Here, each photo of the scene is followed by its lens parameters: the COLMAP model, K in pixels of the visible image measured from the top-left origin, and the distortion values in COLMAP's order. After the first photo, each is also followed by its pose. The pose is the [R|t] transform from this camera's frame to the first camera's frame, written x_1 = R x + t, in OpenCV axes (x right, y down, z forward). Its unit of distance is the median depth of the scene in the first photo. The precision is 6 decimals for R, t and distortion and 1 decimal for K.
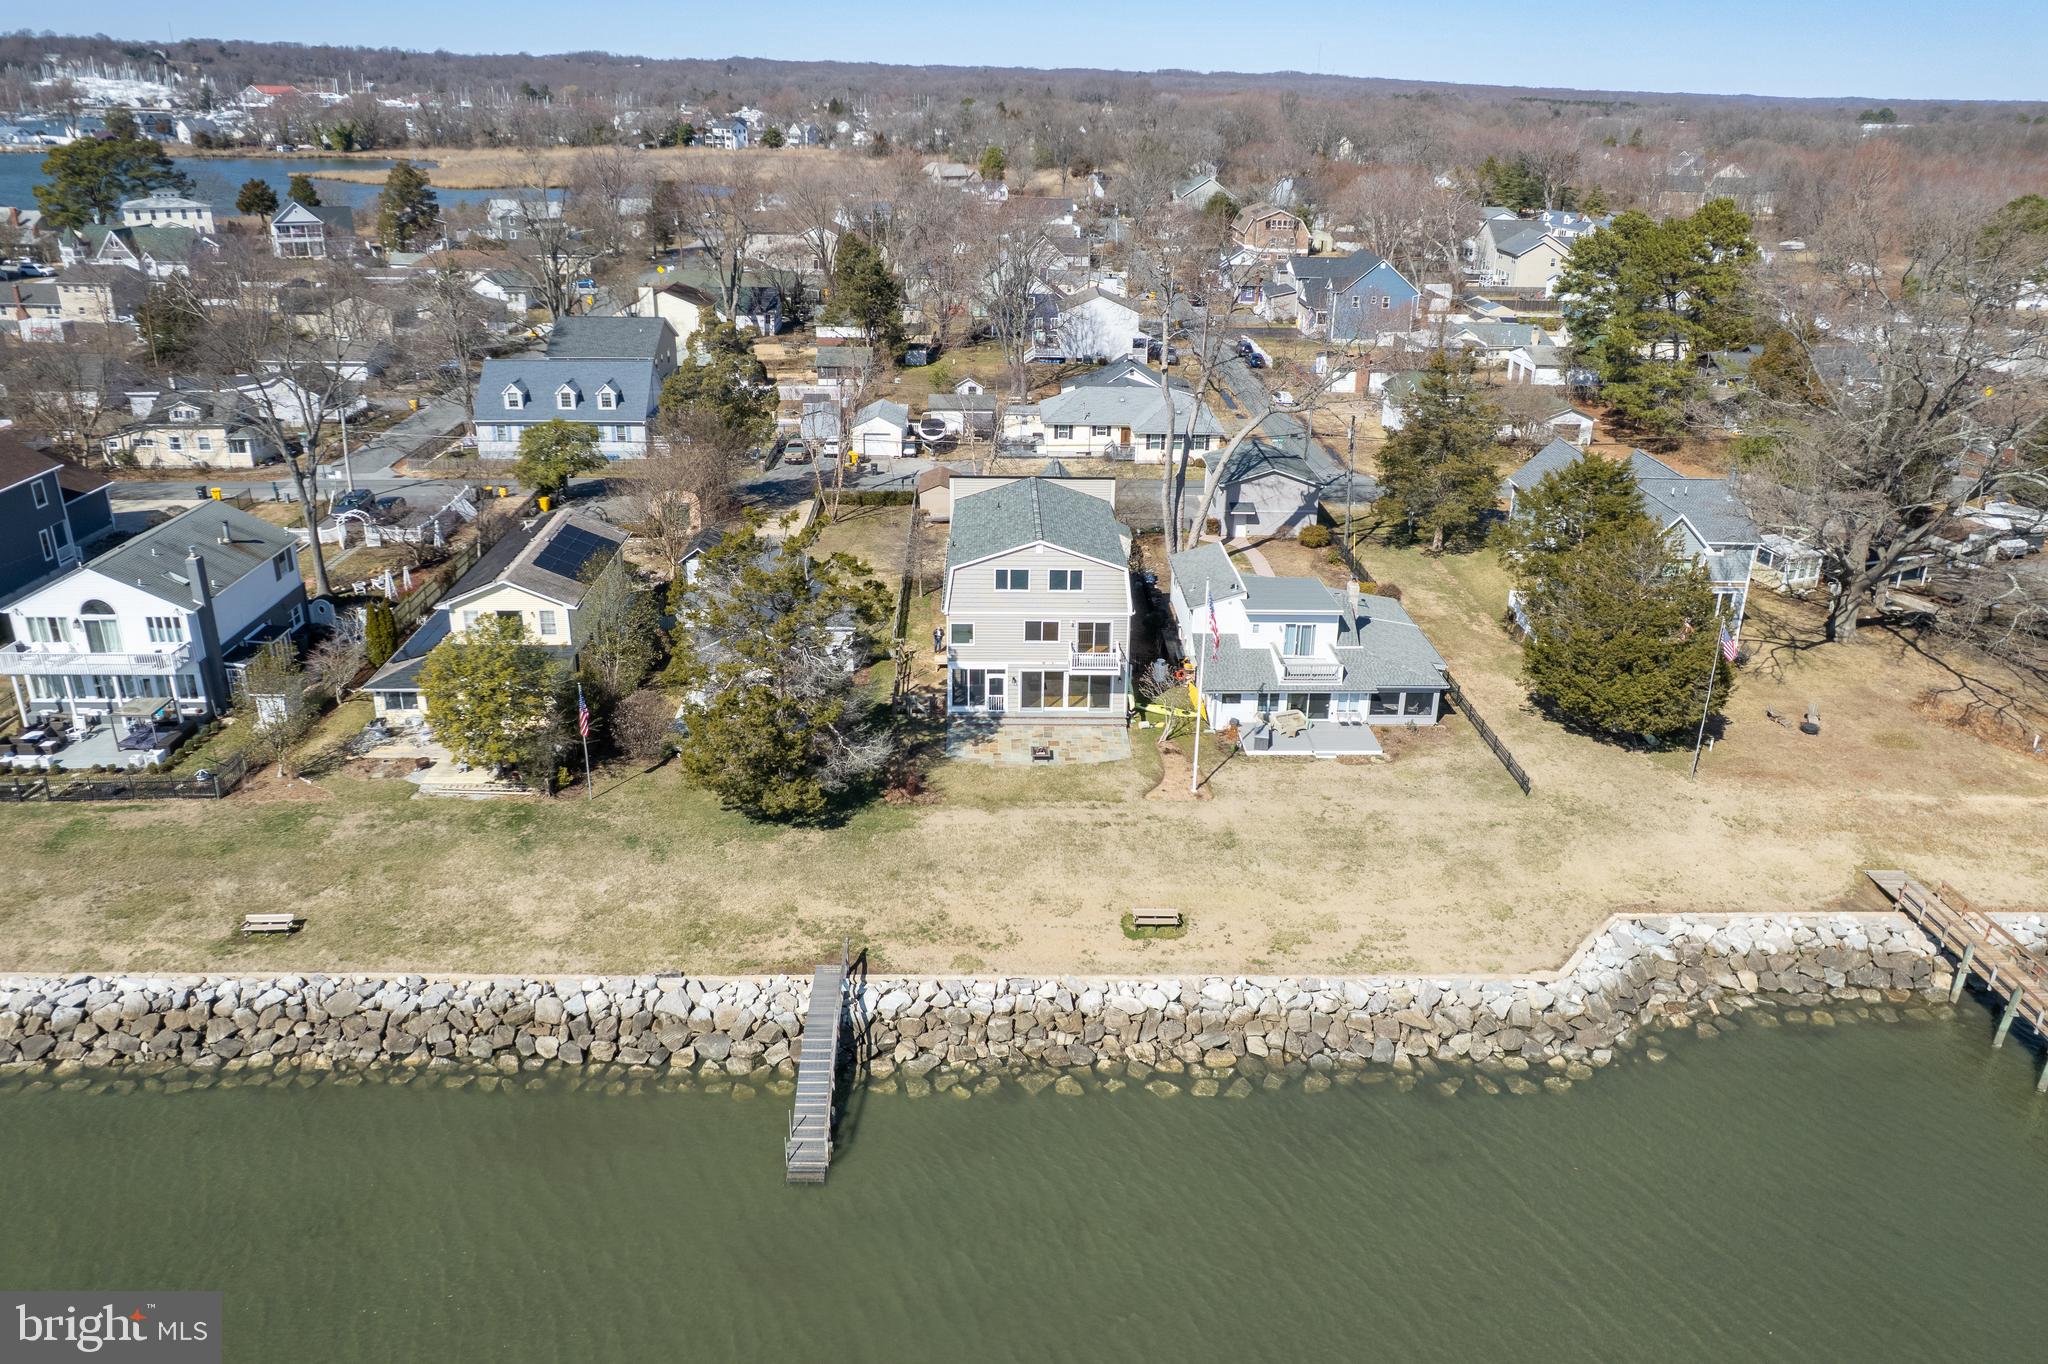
lens RADIAL K [[1368.8, 0, 990.9], [0, 1368.8, 591.6], [0, 0, 1]] dist [0.054878, -0.064835]
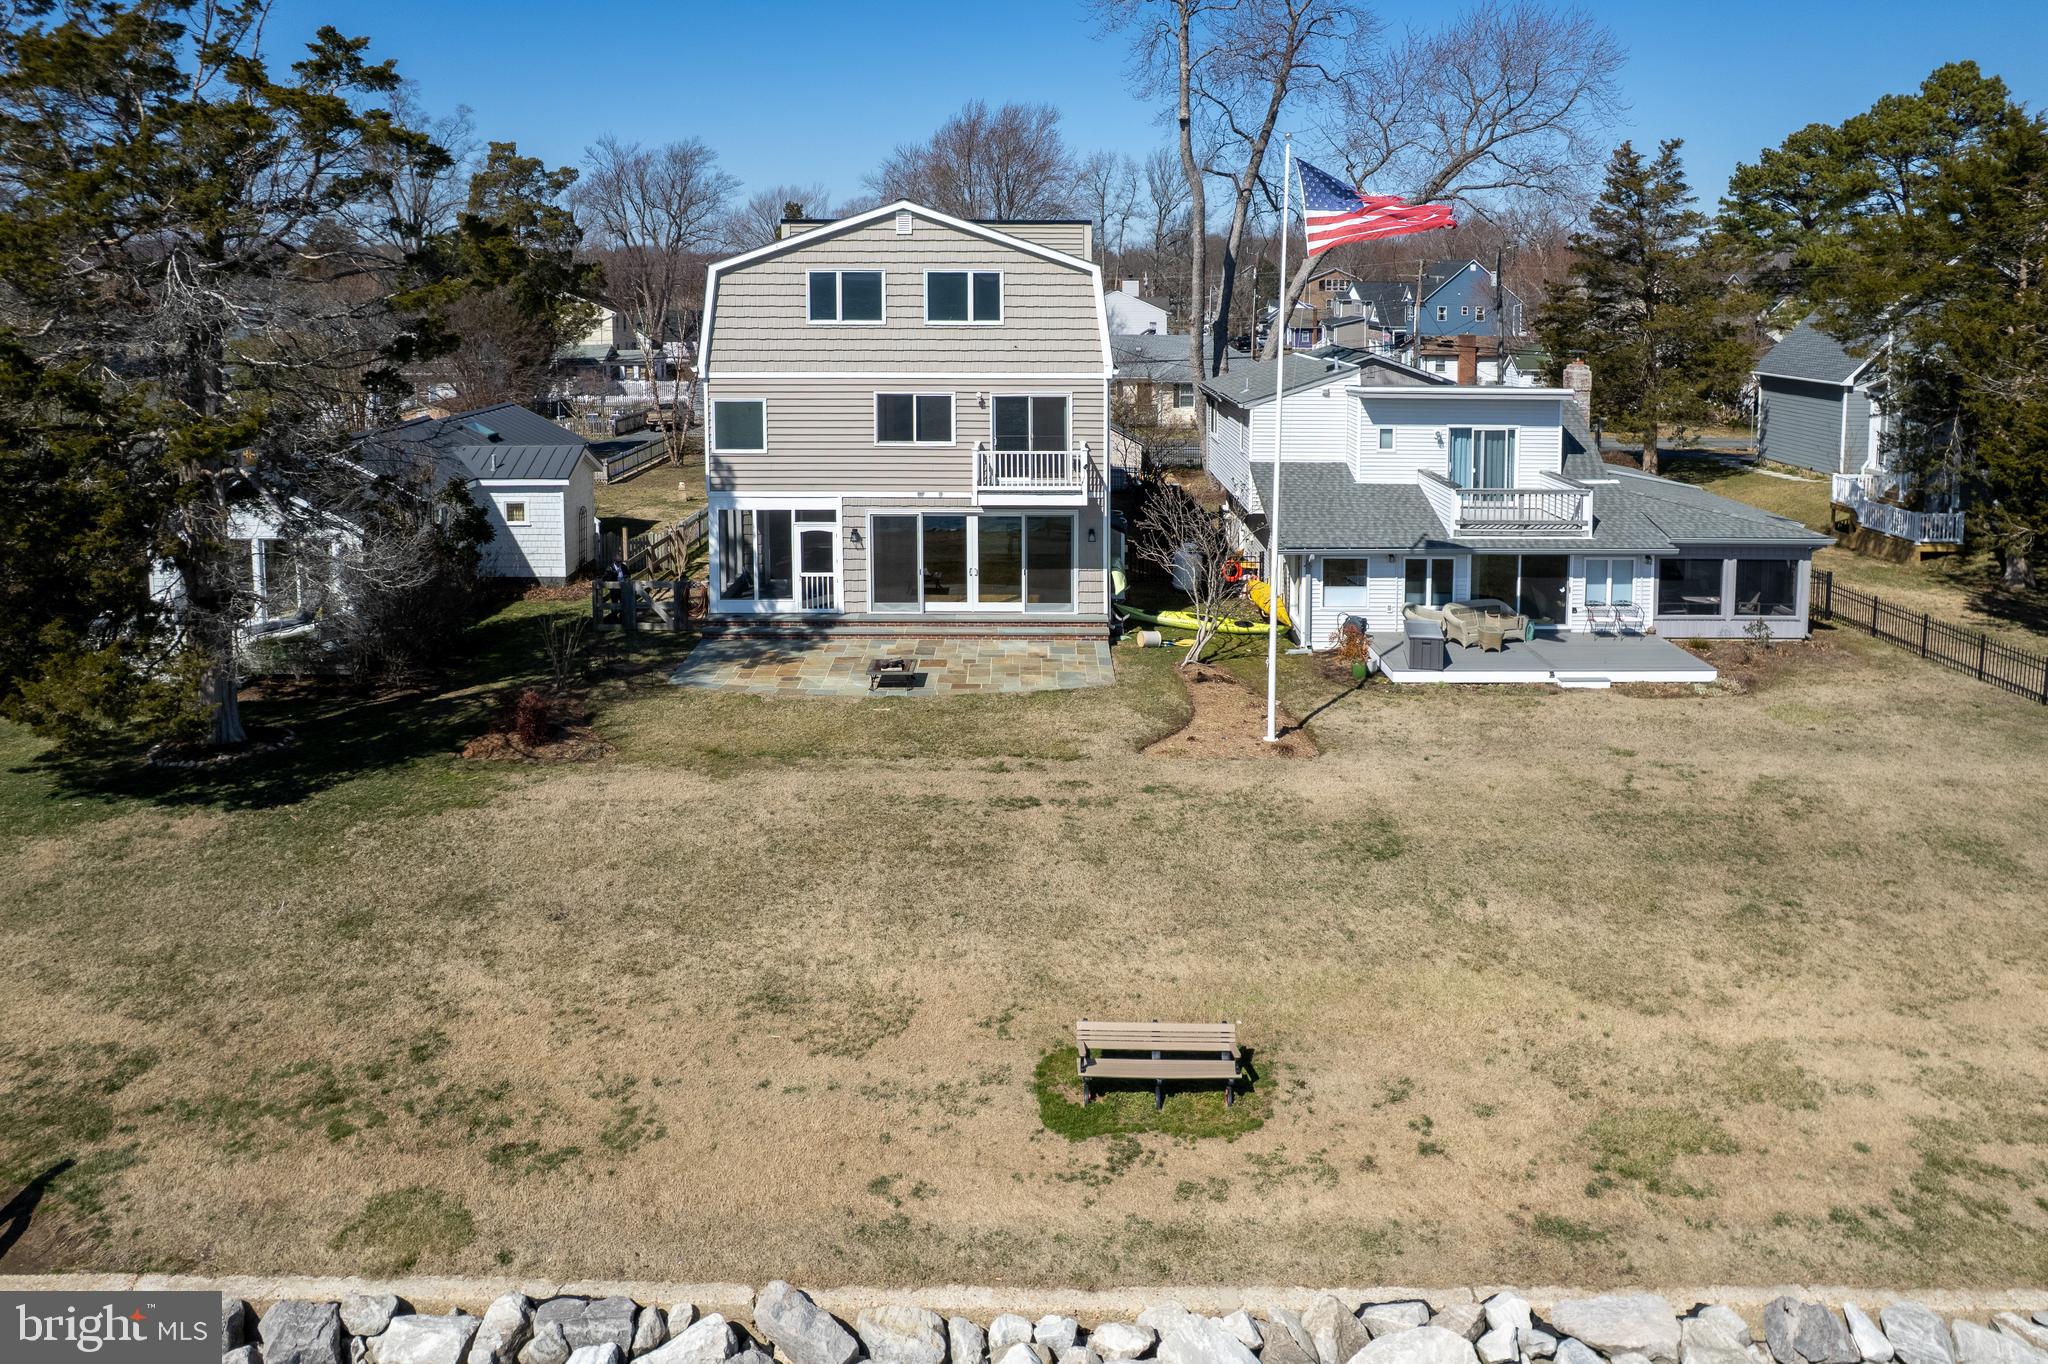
lens RADIAL K [[1419.2, 0, 991.8], [0, 1419.2, 403.8], [0, 0, 1]] dist [-0.012564, -0.008207]
pose [[0.999554, -0.006466, -0.029145, 0.096827], [-0.001528, 0.963909, -0.266229, 0.188733], [0.029814, 0.266155, 0.963469, 0.695864]]
